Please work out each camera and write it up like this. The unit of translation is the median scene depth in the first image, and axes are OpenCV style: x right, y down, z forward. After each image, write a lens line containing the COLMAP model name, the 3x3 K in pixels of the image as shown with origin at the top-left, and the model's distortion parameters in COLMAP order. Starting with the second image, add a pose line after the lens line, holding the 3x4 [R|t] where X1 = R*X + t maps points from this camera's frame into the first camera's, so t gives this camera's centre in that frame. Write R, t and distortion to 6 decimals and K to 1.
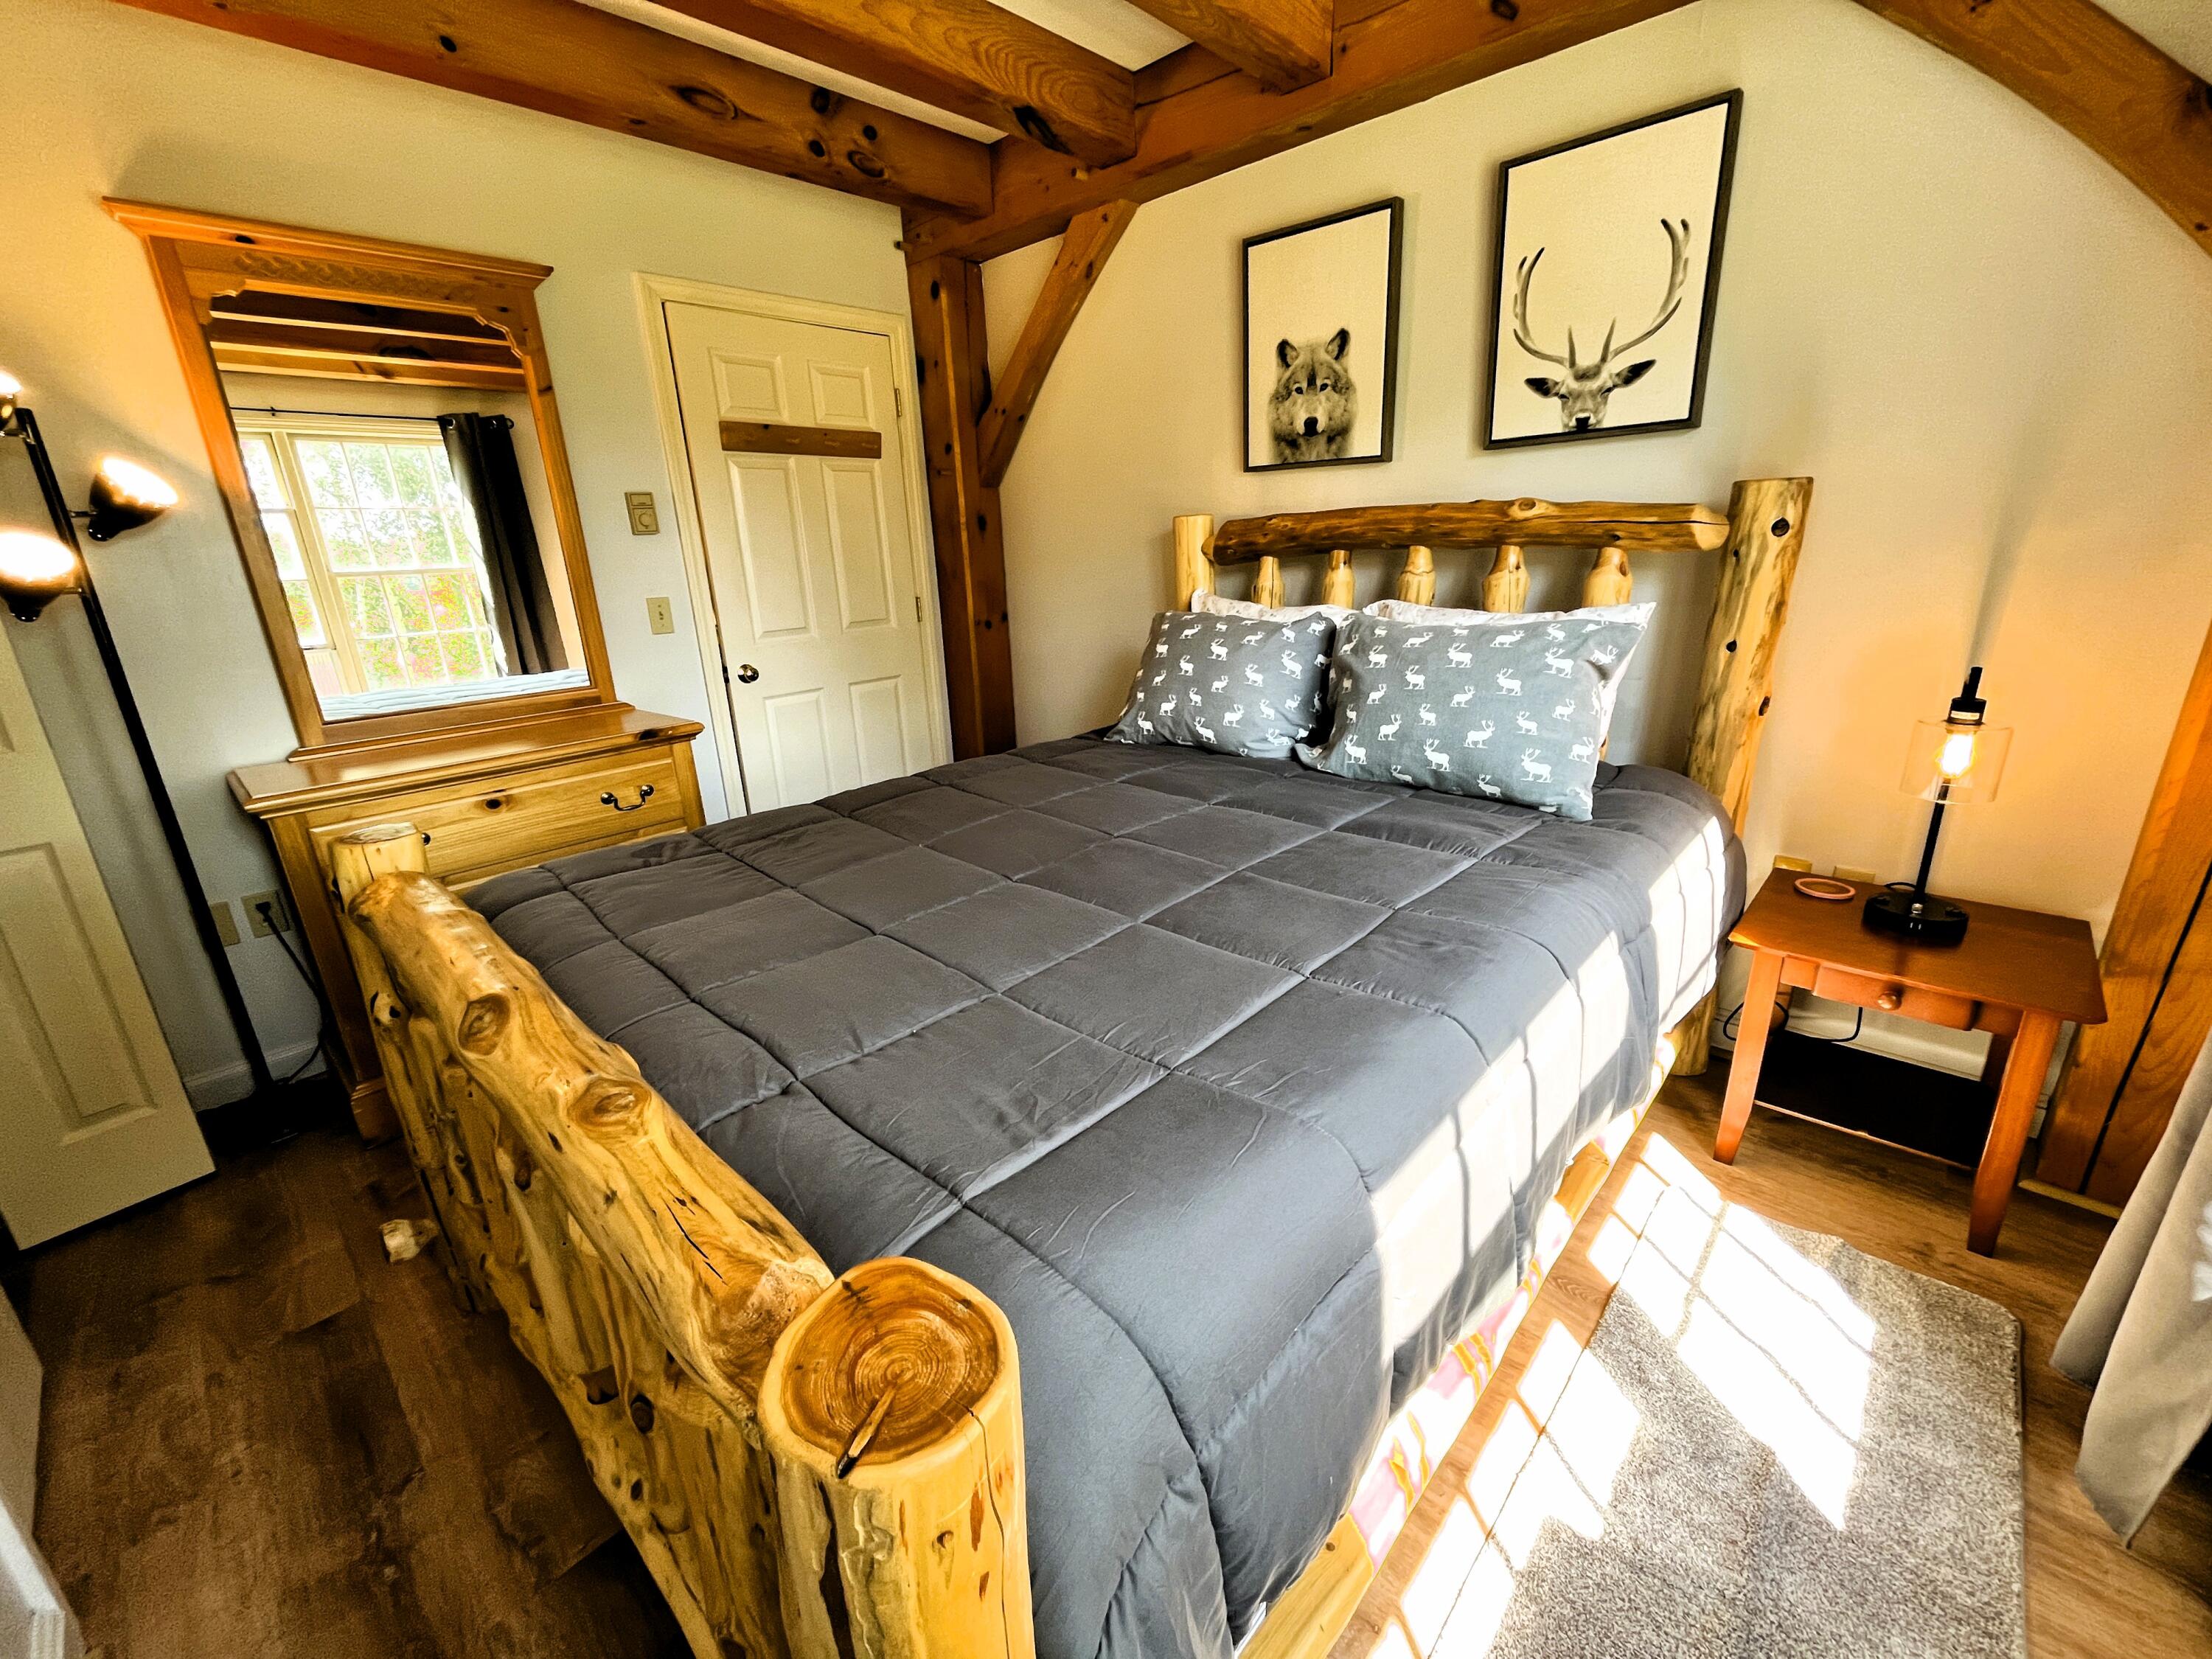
lens RADIAL K [[898.2, 0, 1098.2], [0, 898.2, 828.5], [0, 0, 1]] dist [-0.003798, 0.000199]
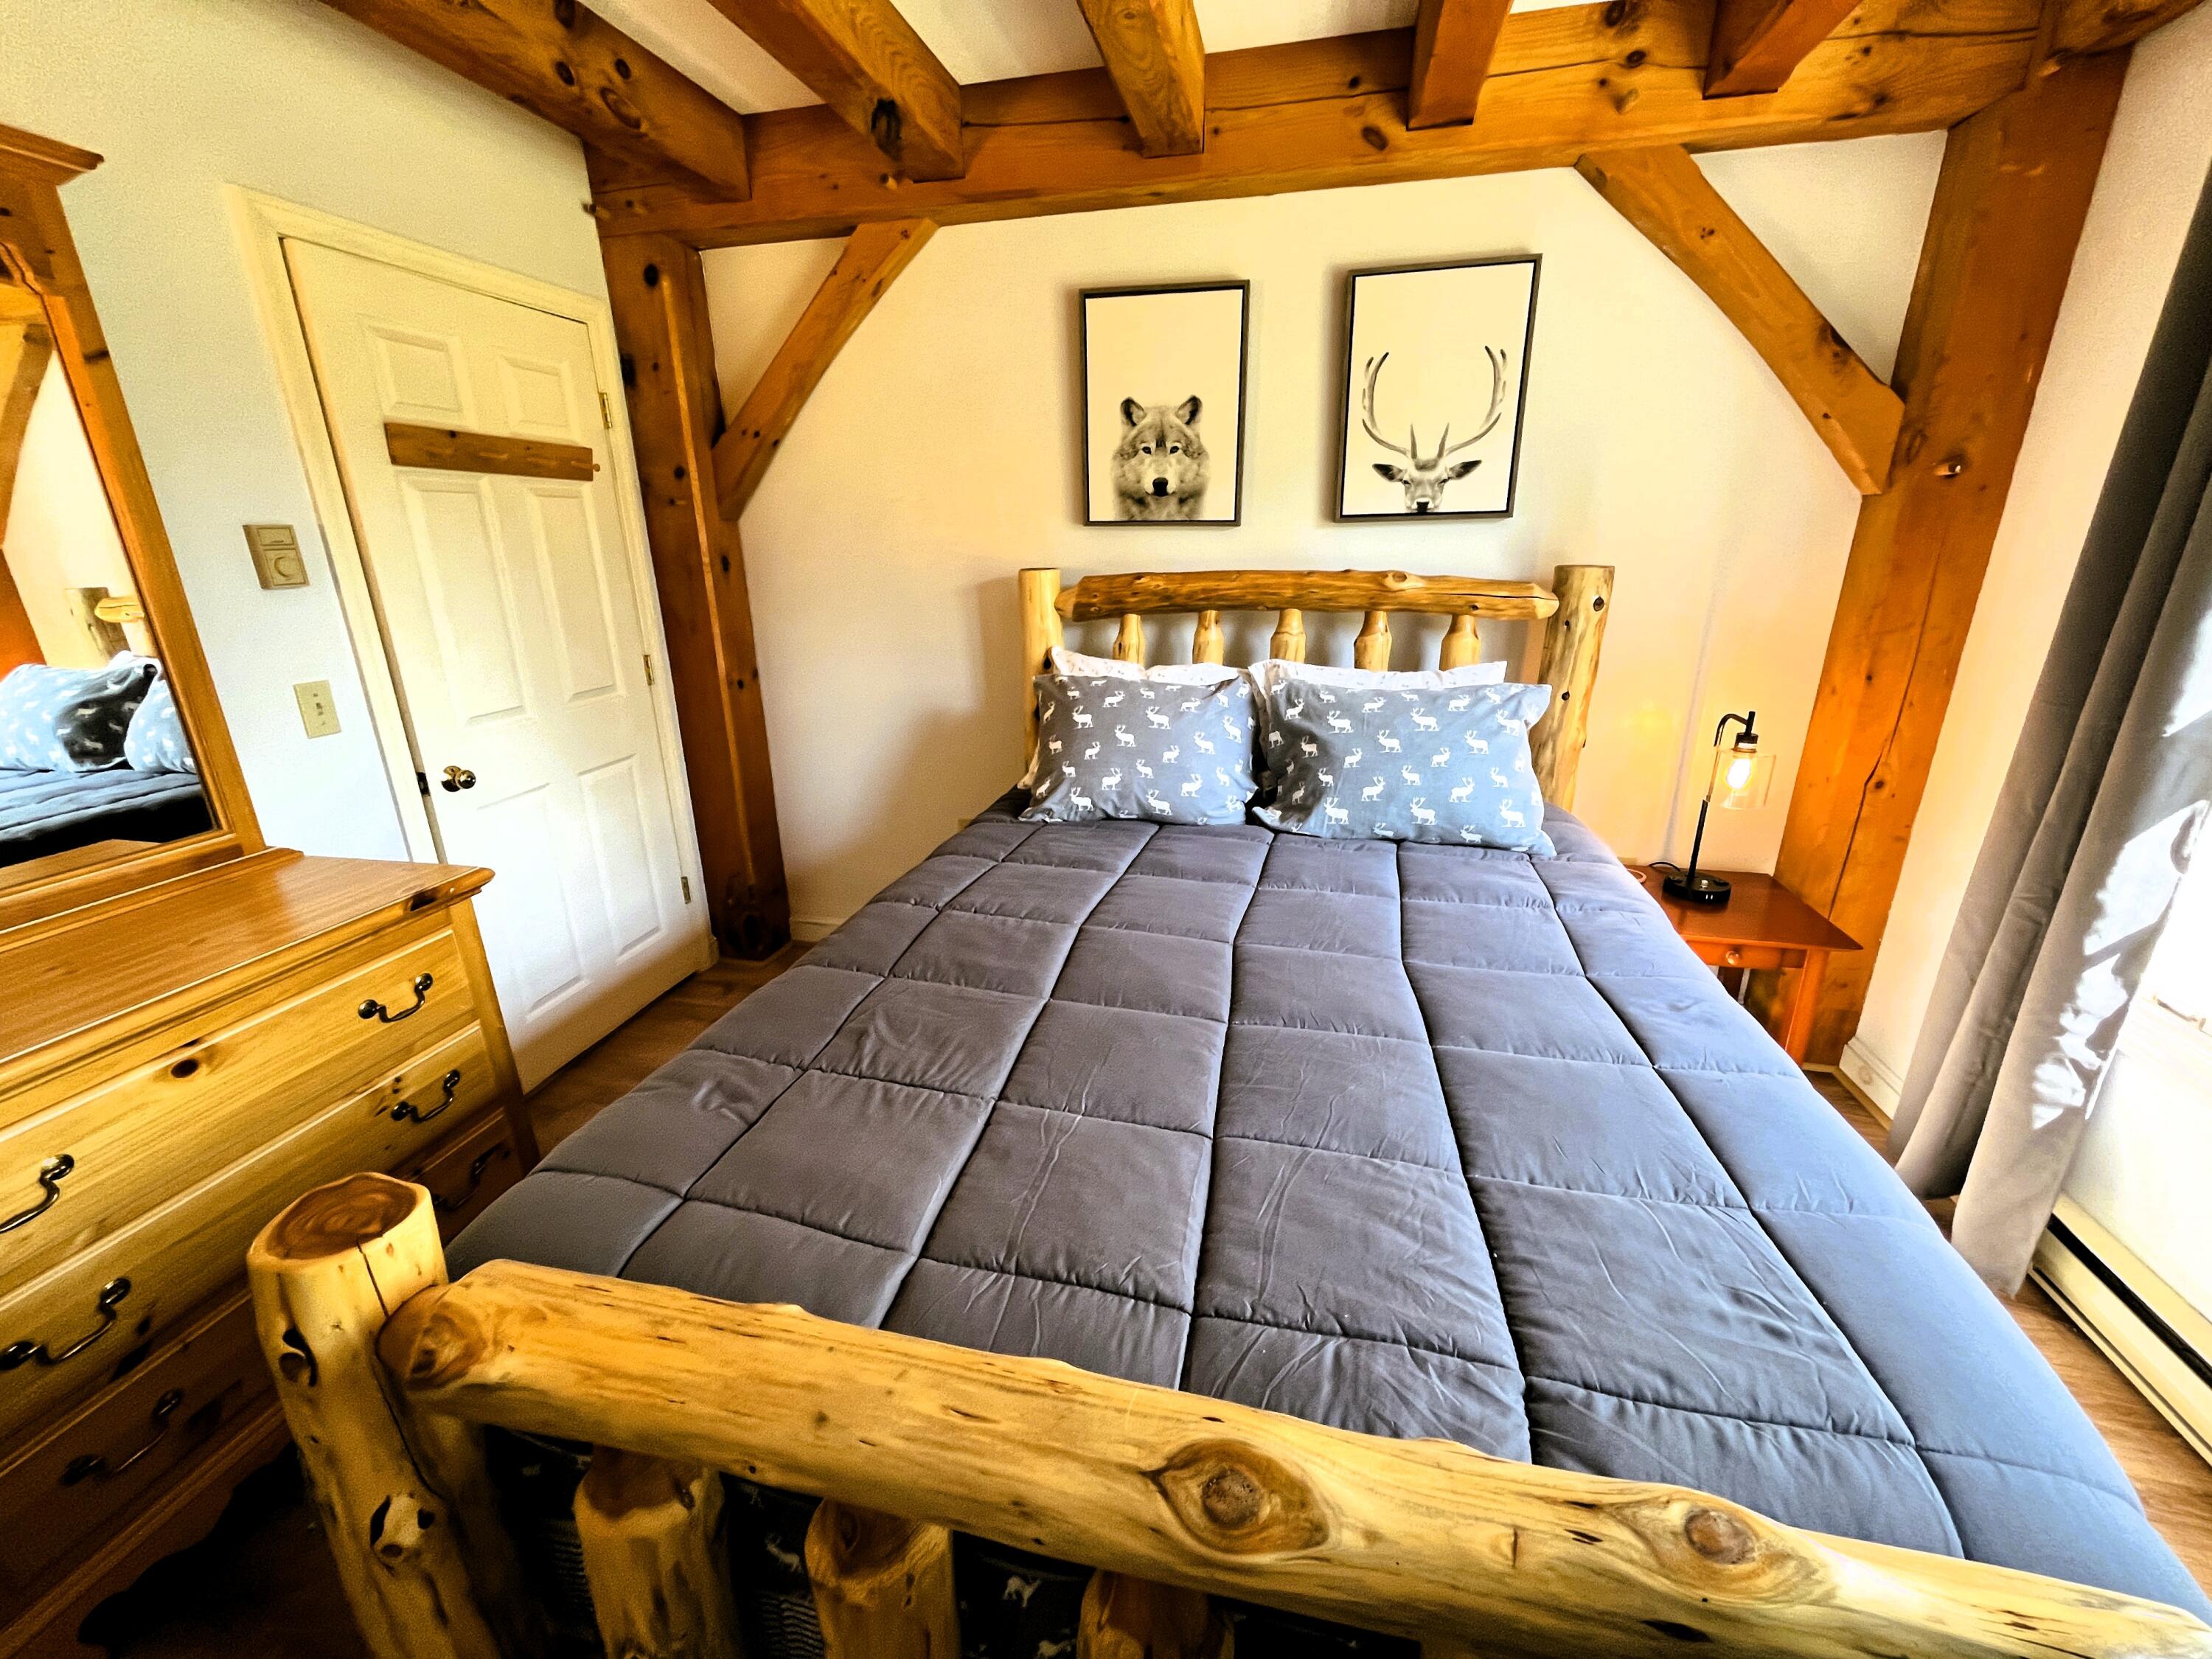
lens RADIAL K [[898.2, 0, 1098.5], [0, 898.2, 828.9], [0, 0, 1]] dist [-0.003798, 0.000199]
pose [[0.865631, -0.128538, 0.483902, -0.373817], [0.132476, 0.990839, 0.026215, -0.105645], [-0.482839, 0.041413, 0.874729, 0.171753]]
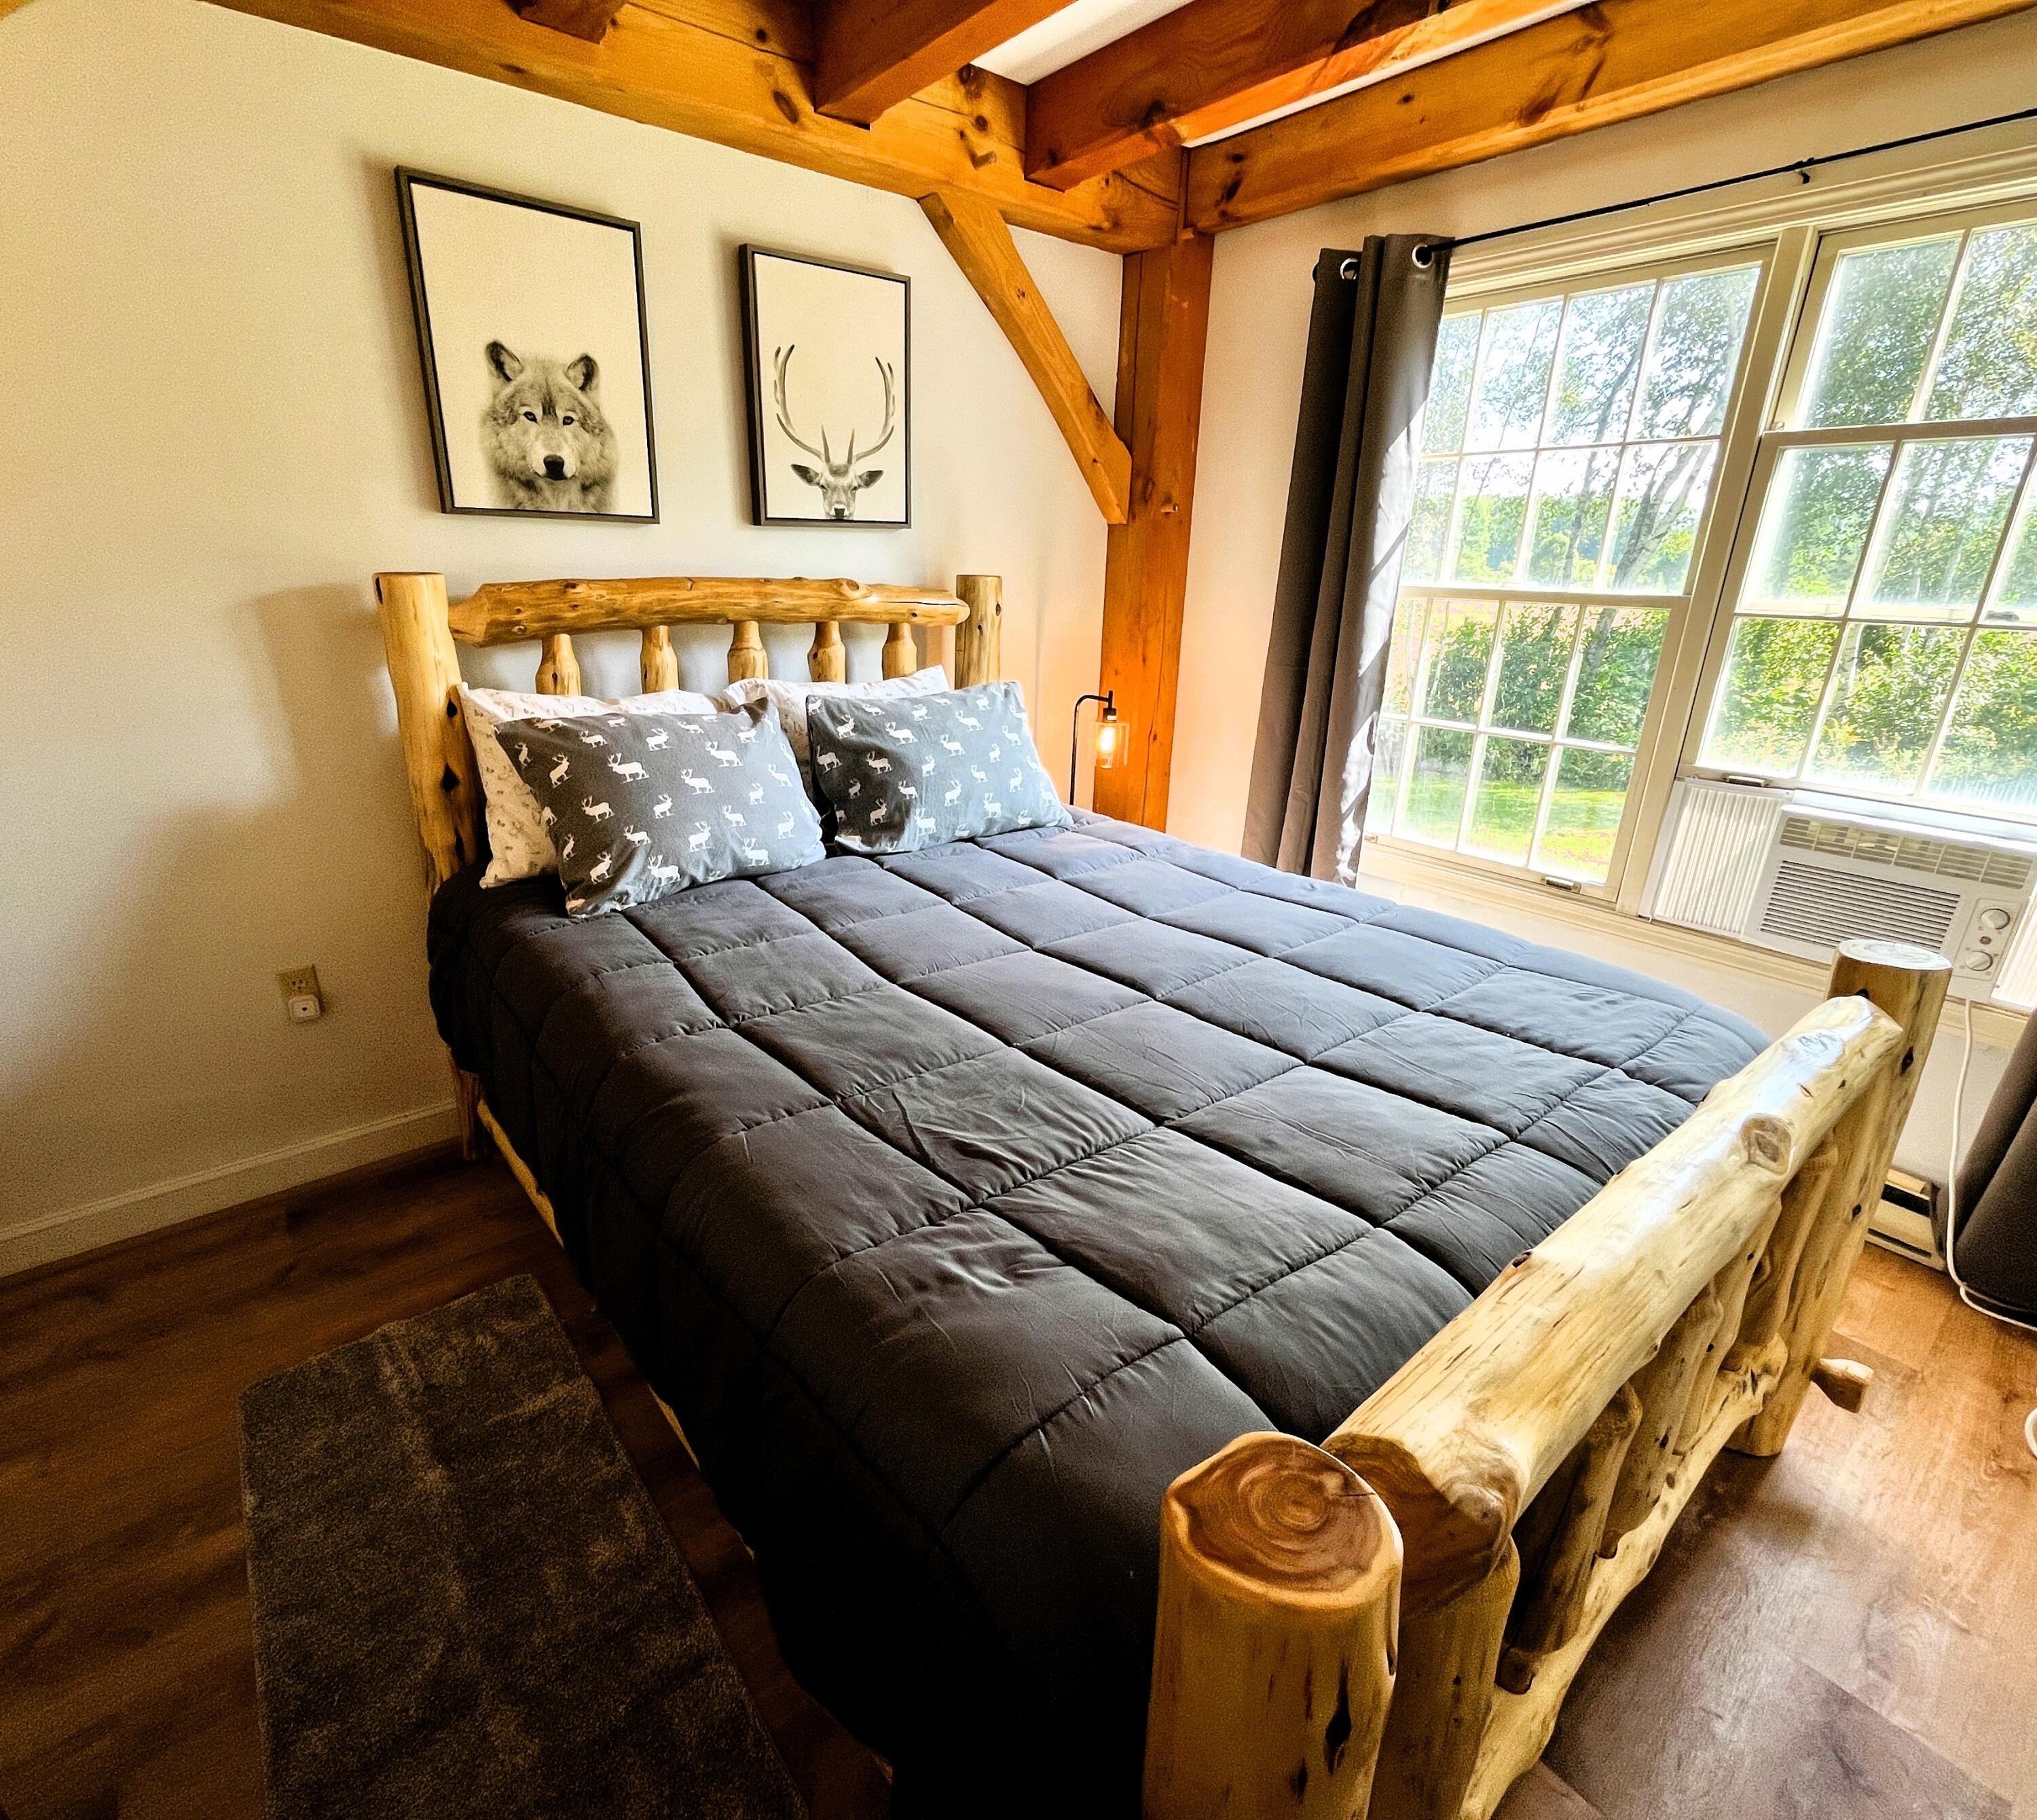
lens RADIAL K [[984.8, 0, 997.5], [0, 984.8, 910.8], [0, 0, 1]] dist [-0.008699, 0.001434]
pose [[0.131662, -0.296021, 0.946064, -0.653468], [0.278952, 0.926870, 0.251194, -0.204782], [-0.951237, 0.230834, 0.204609, 0.567748]]
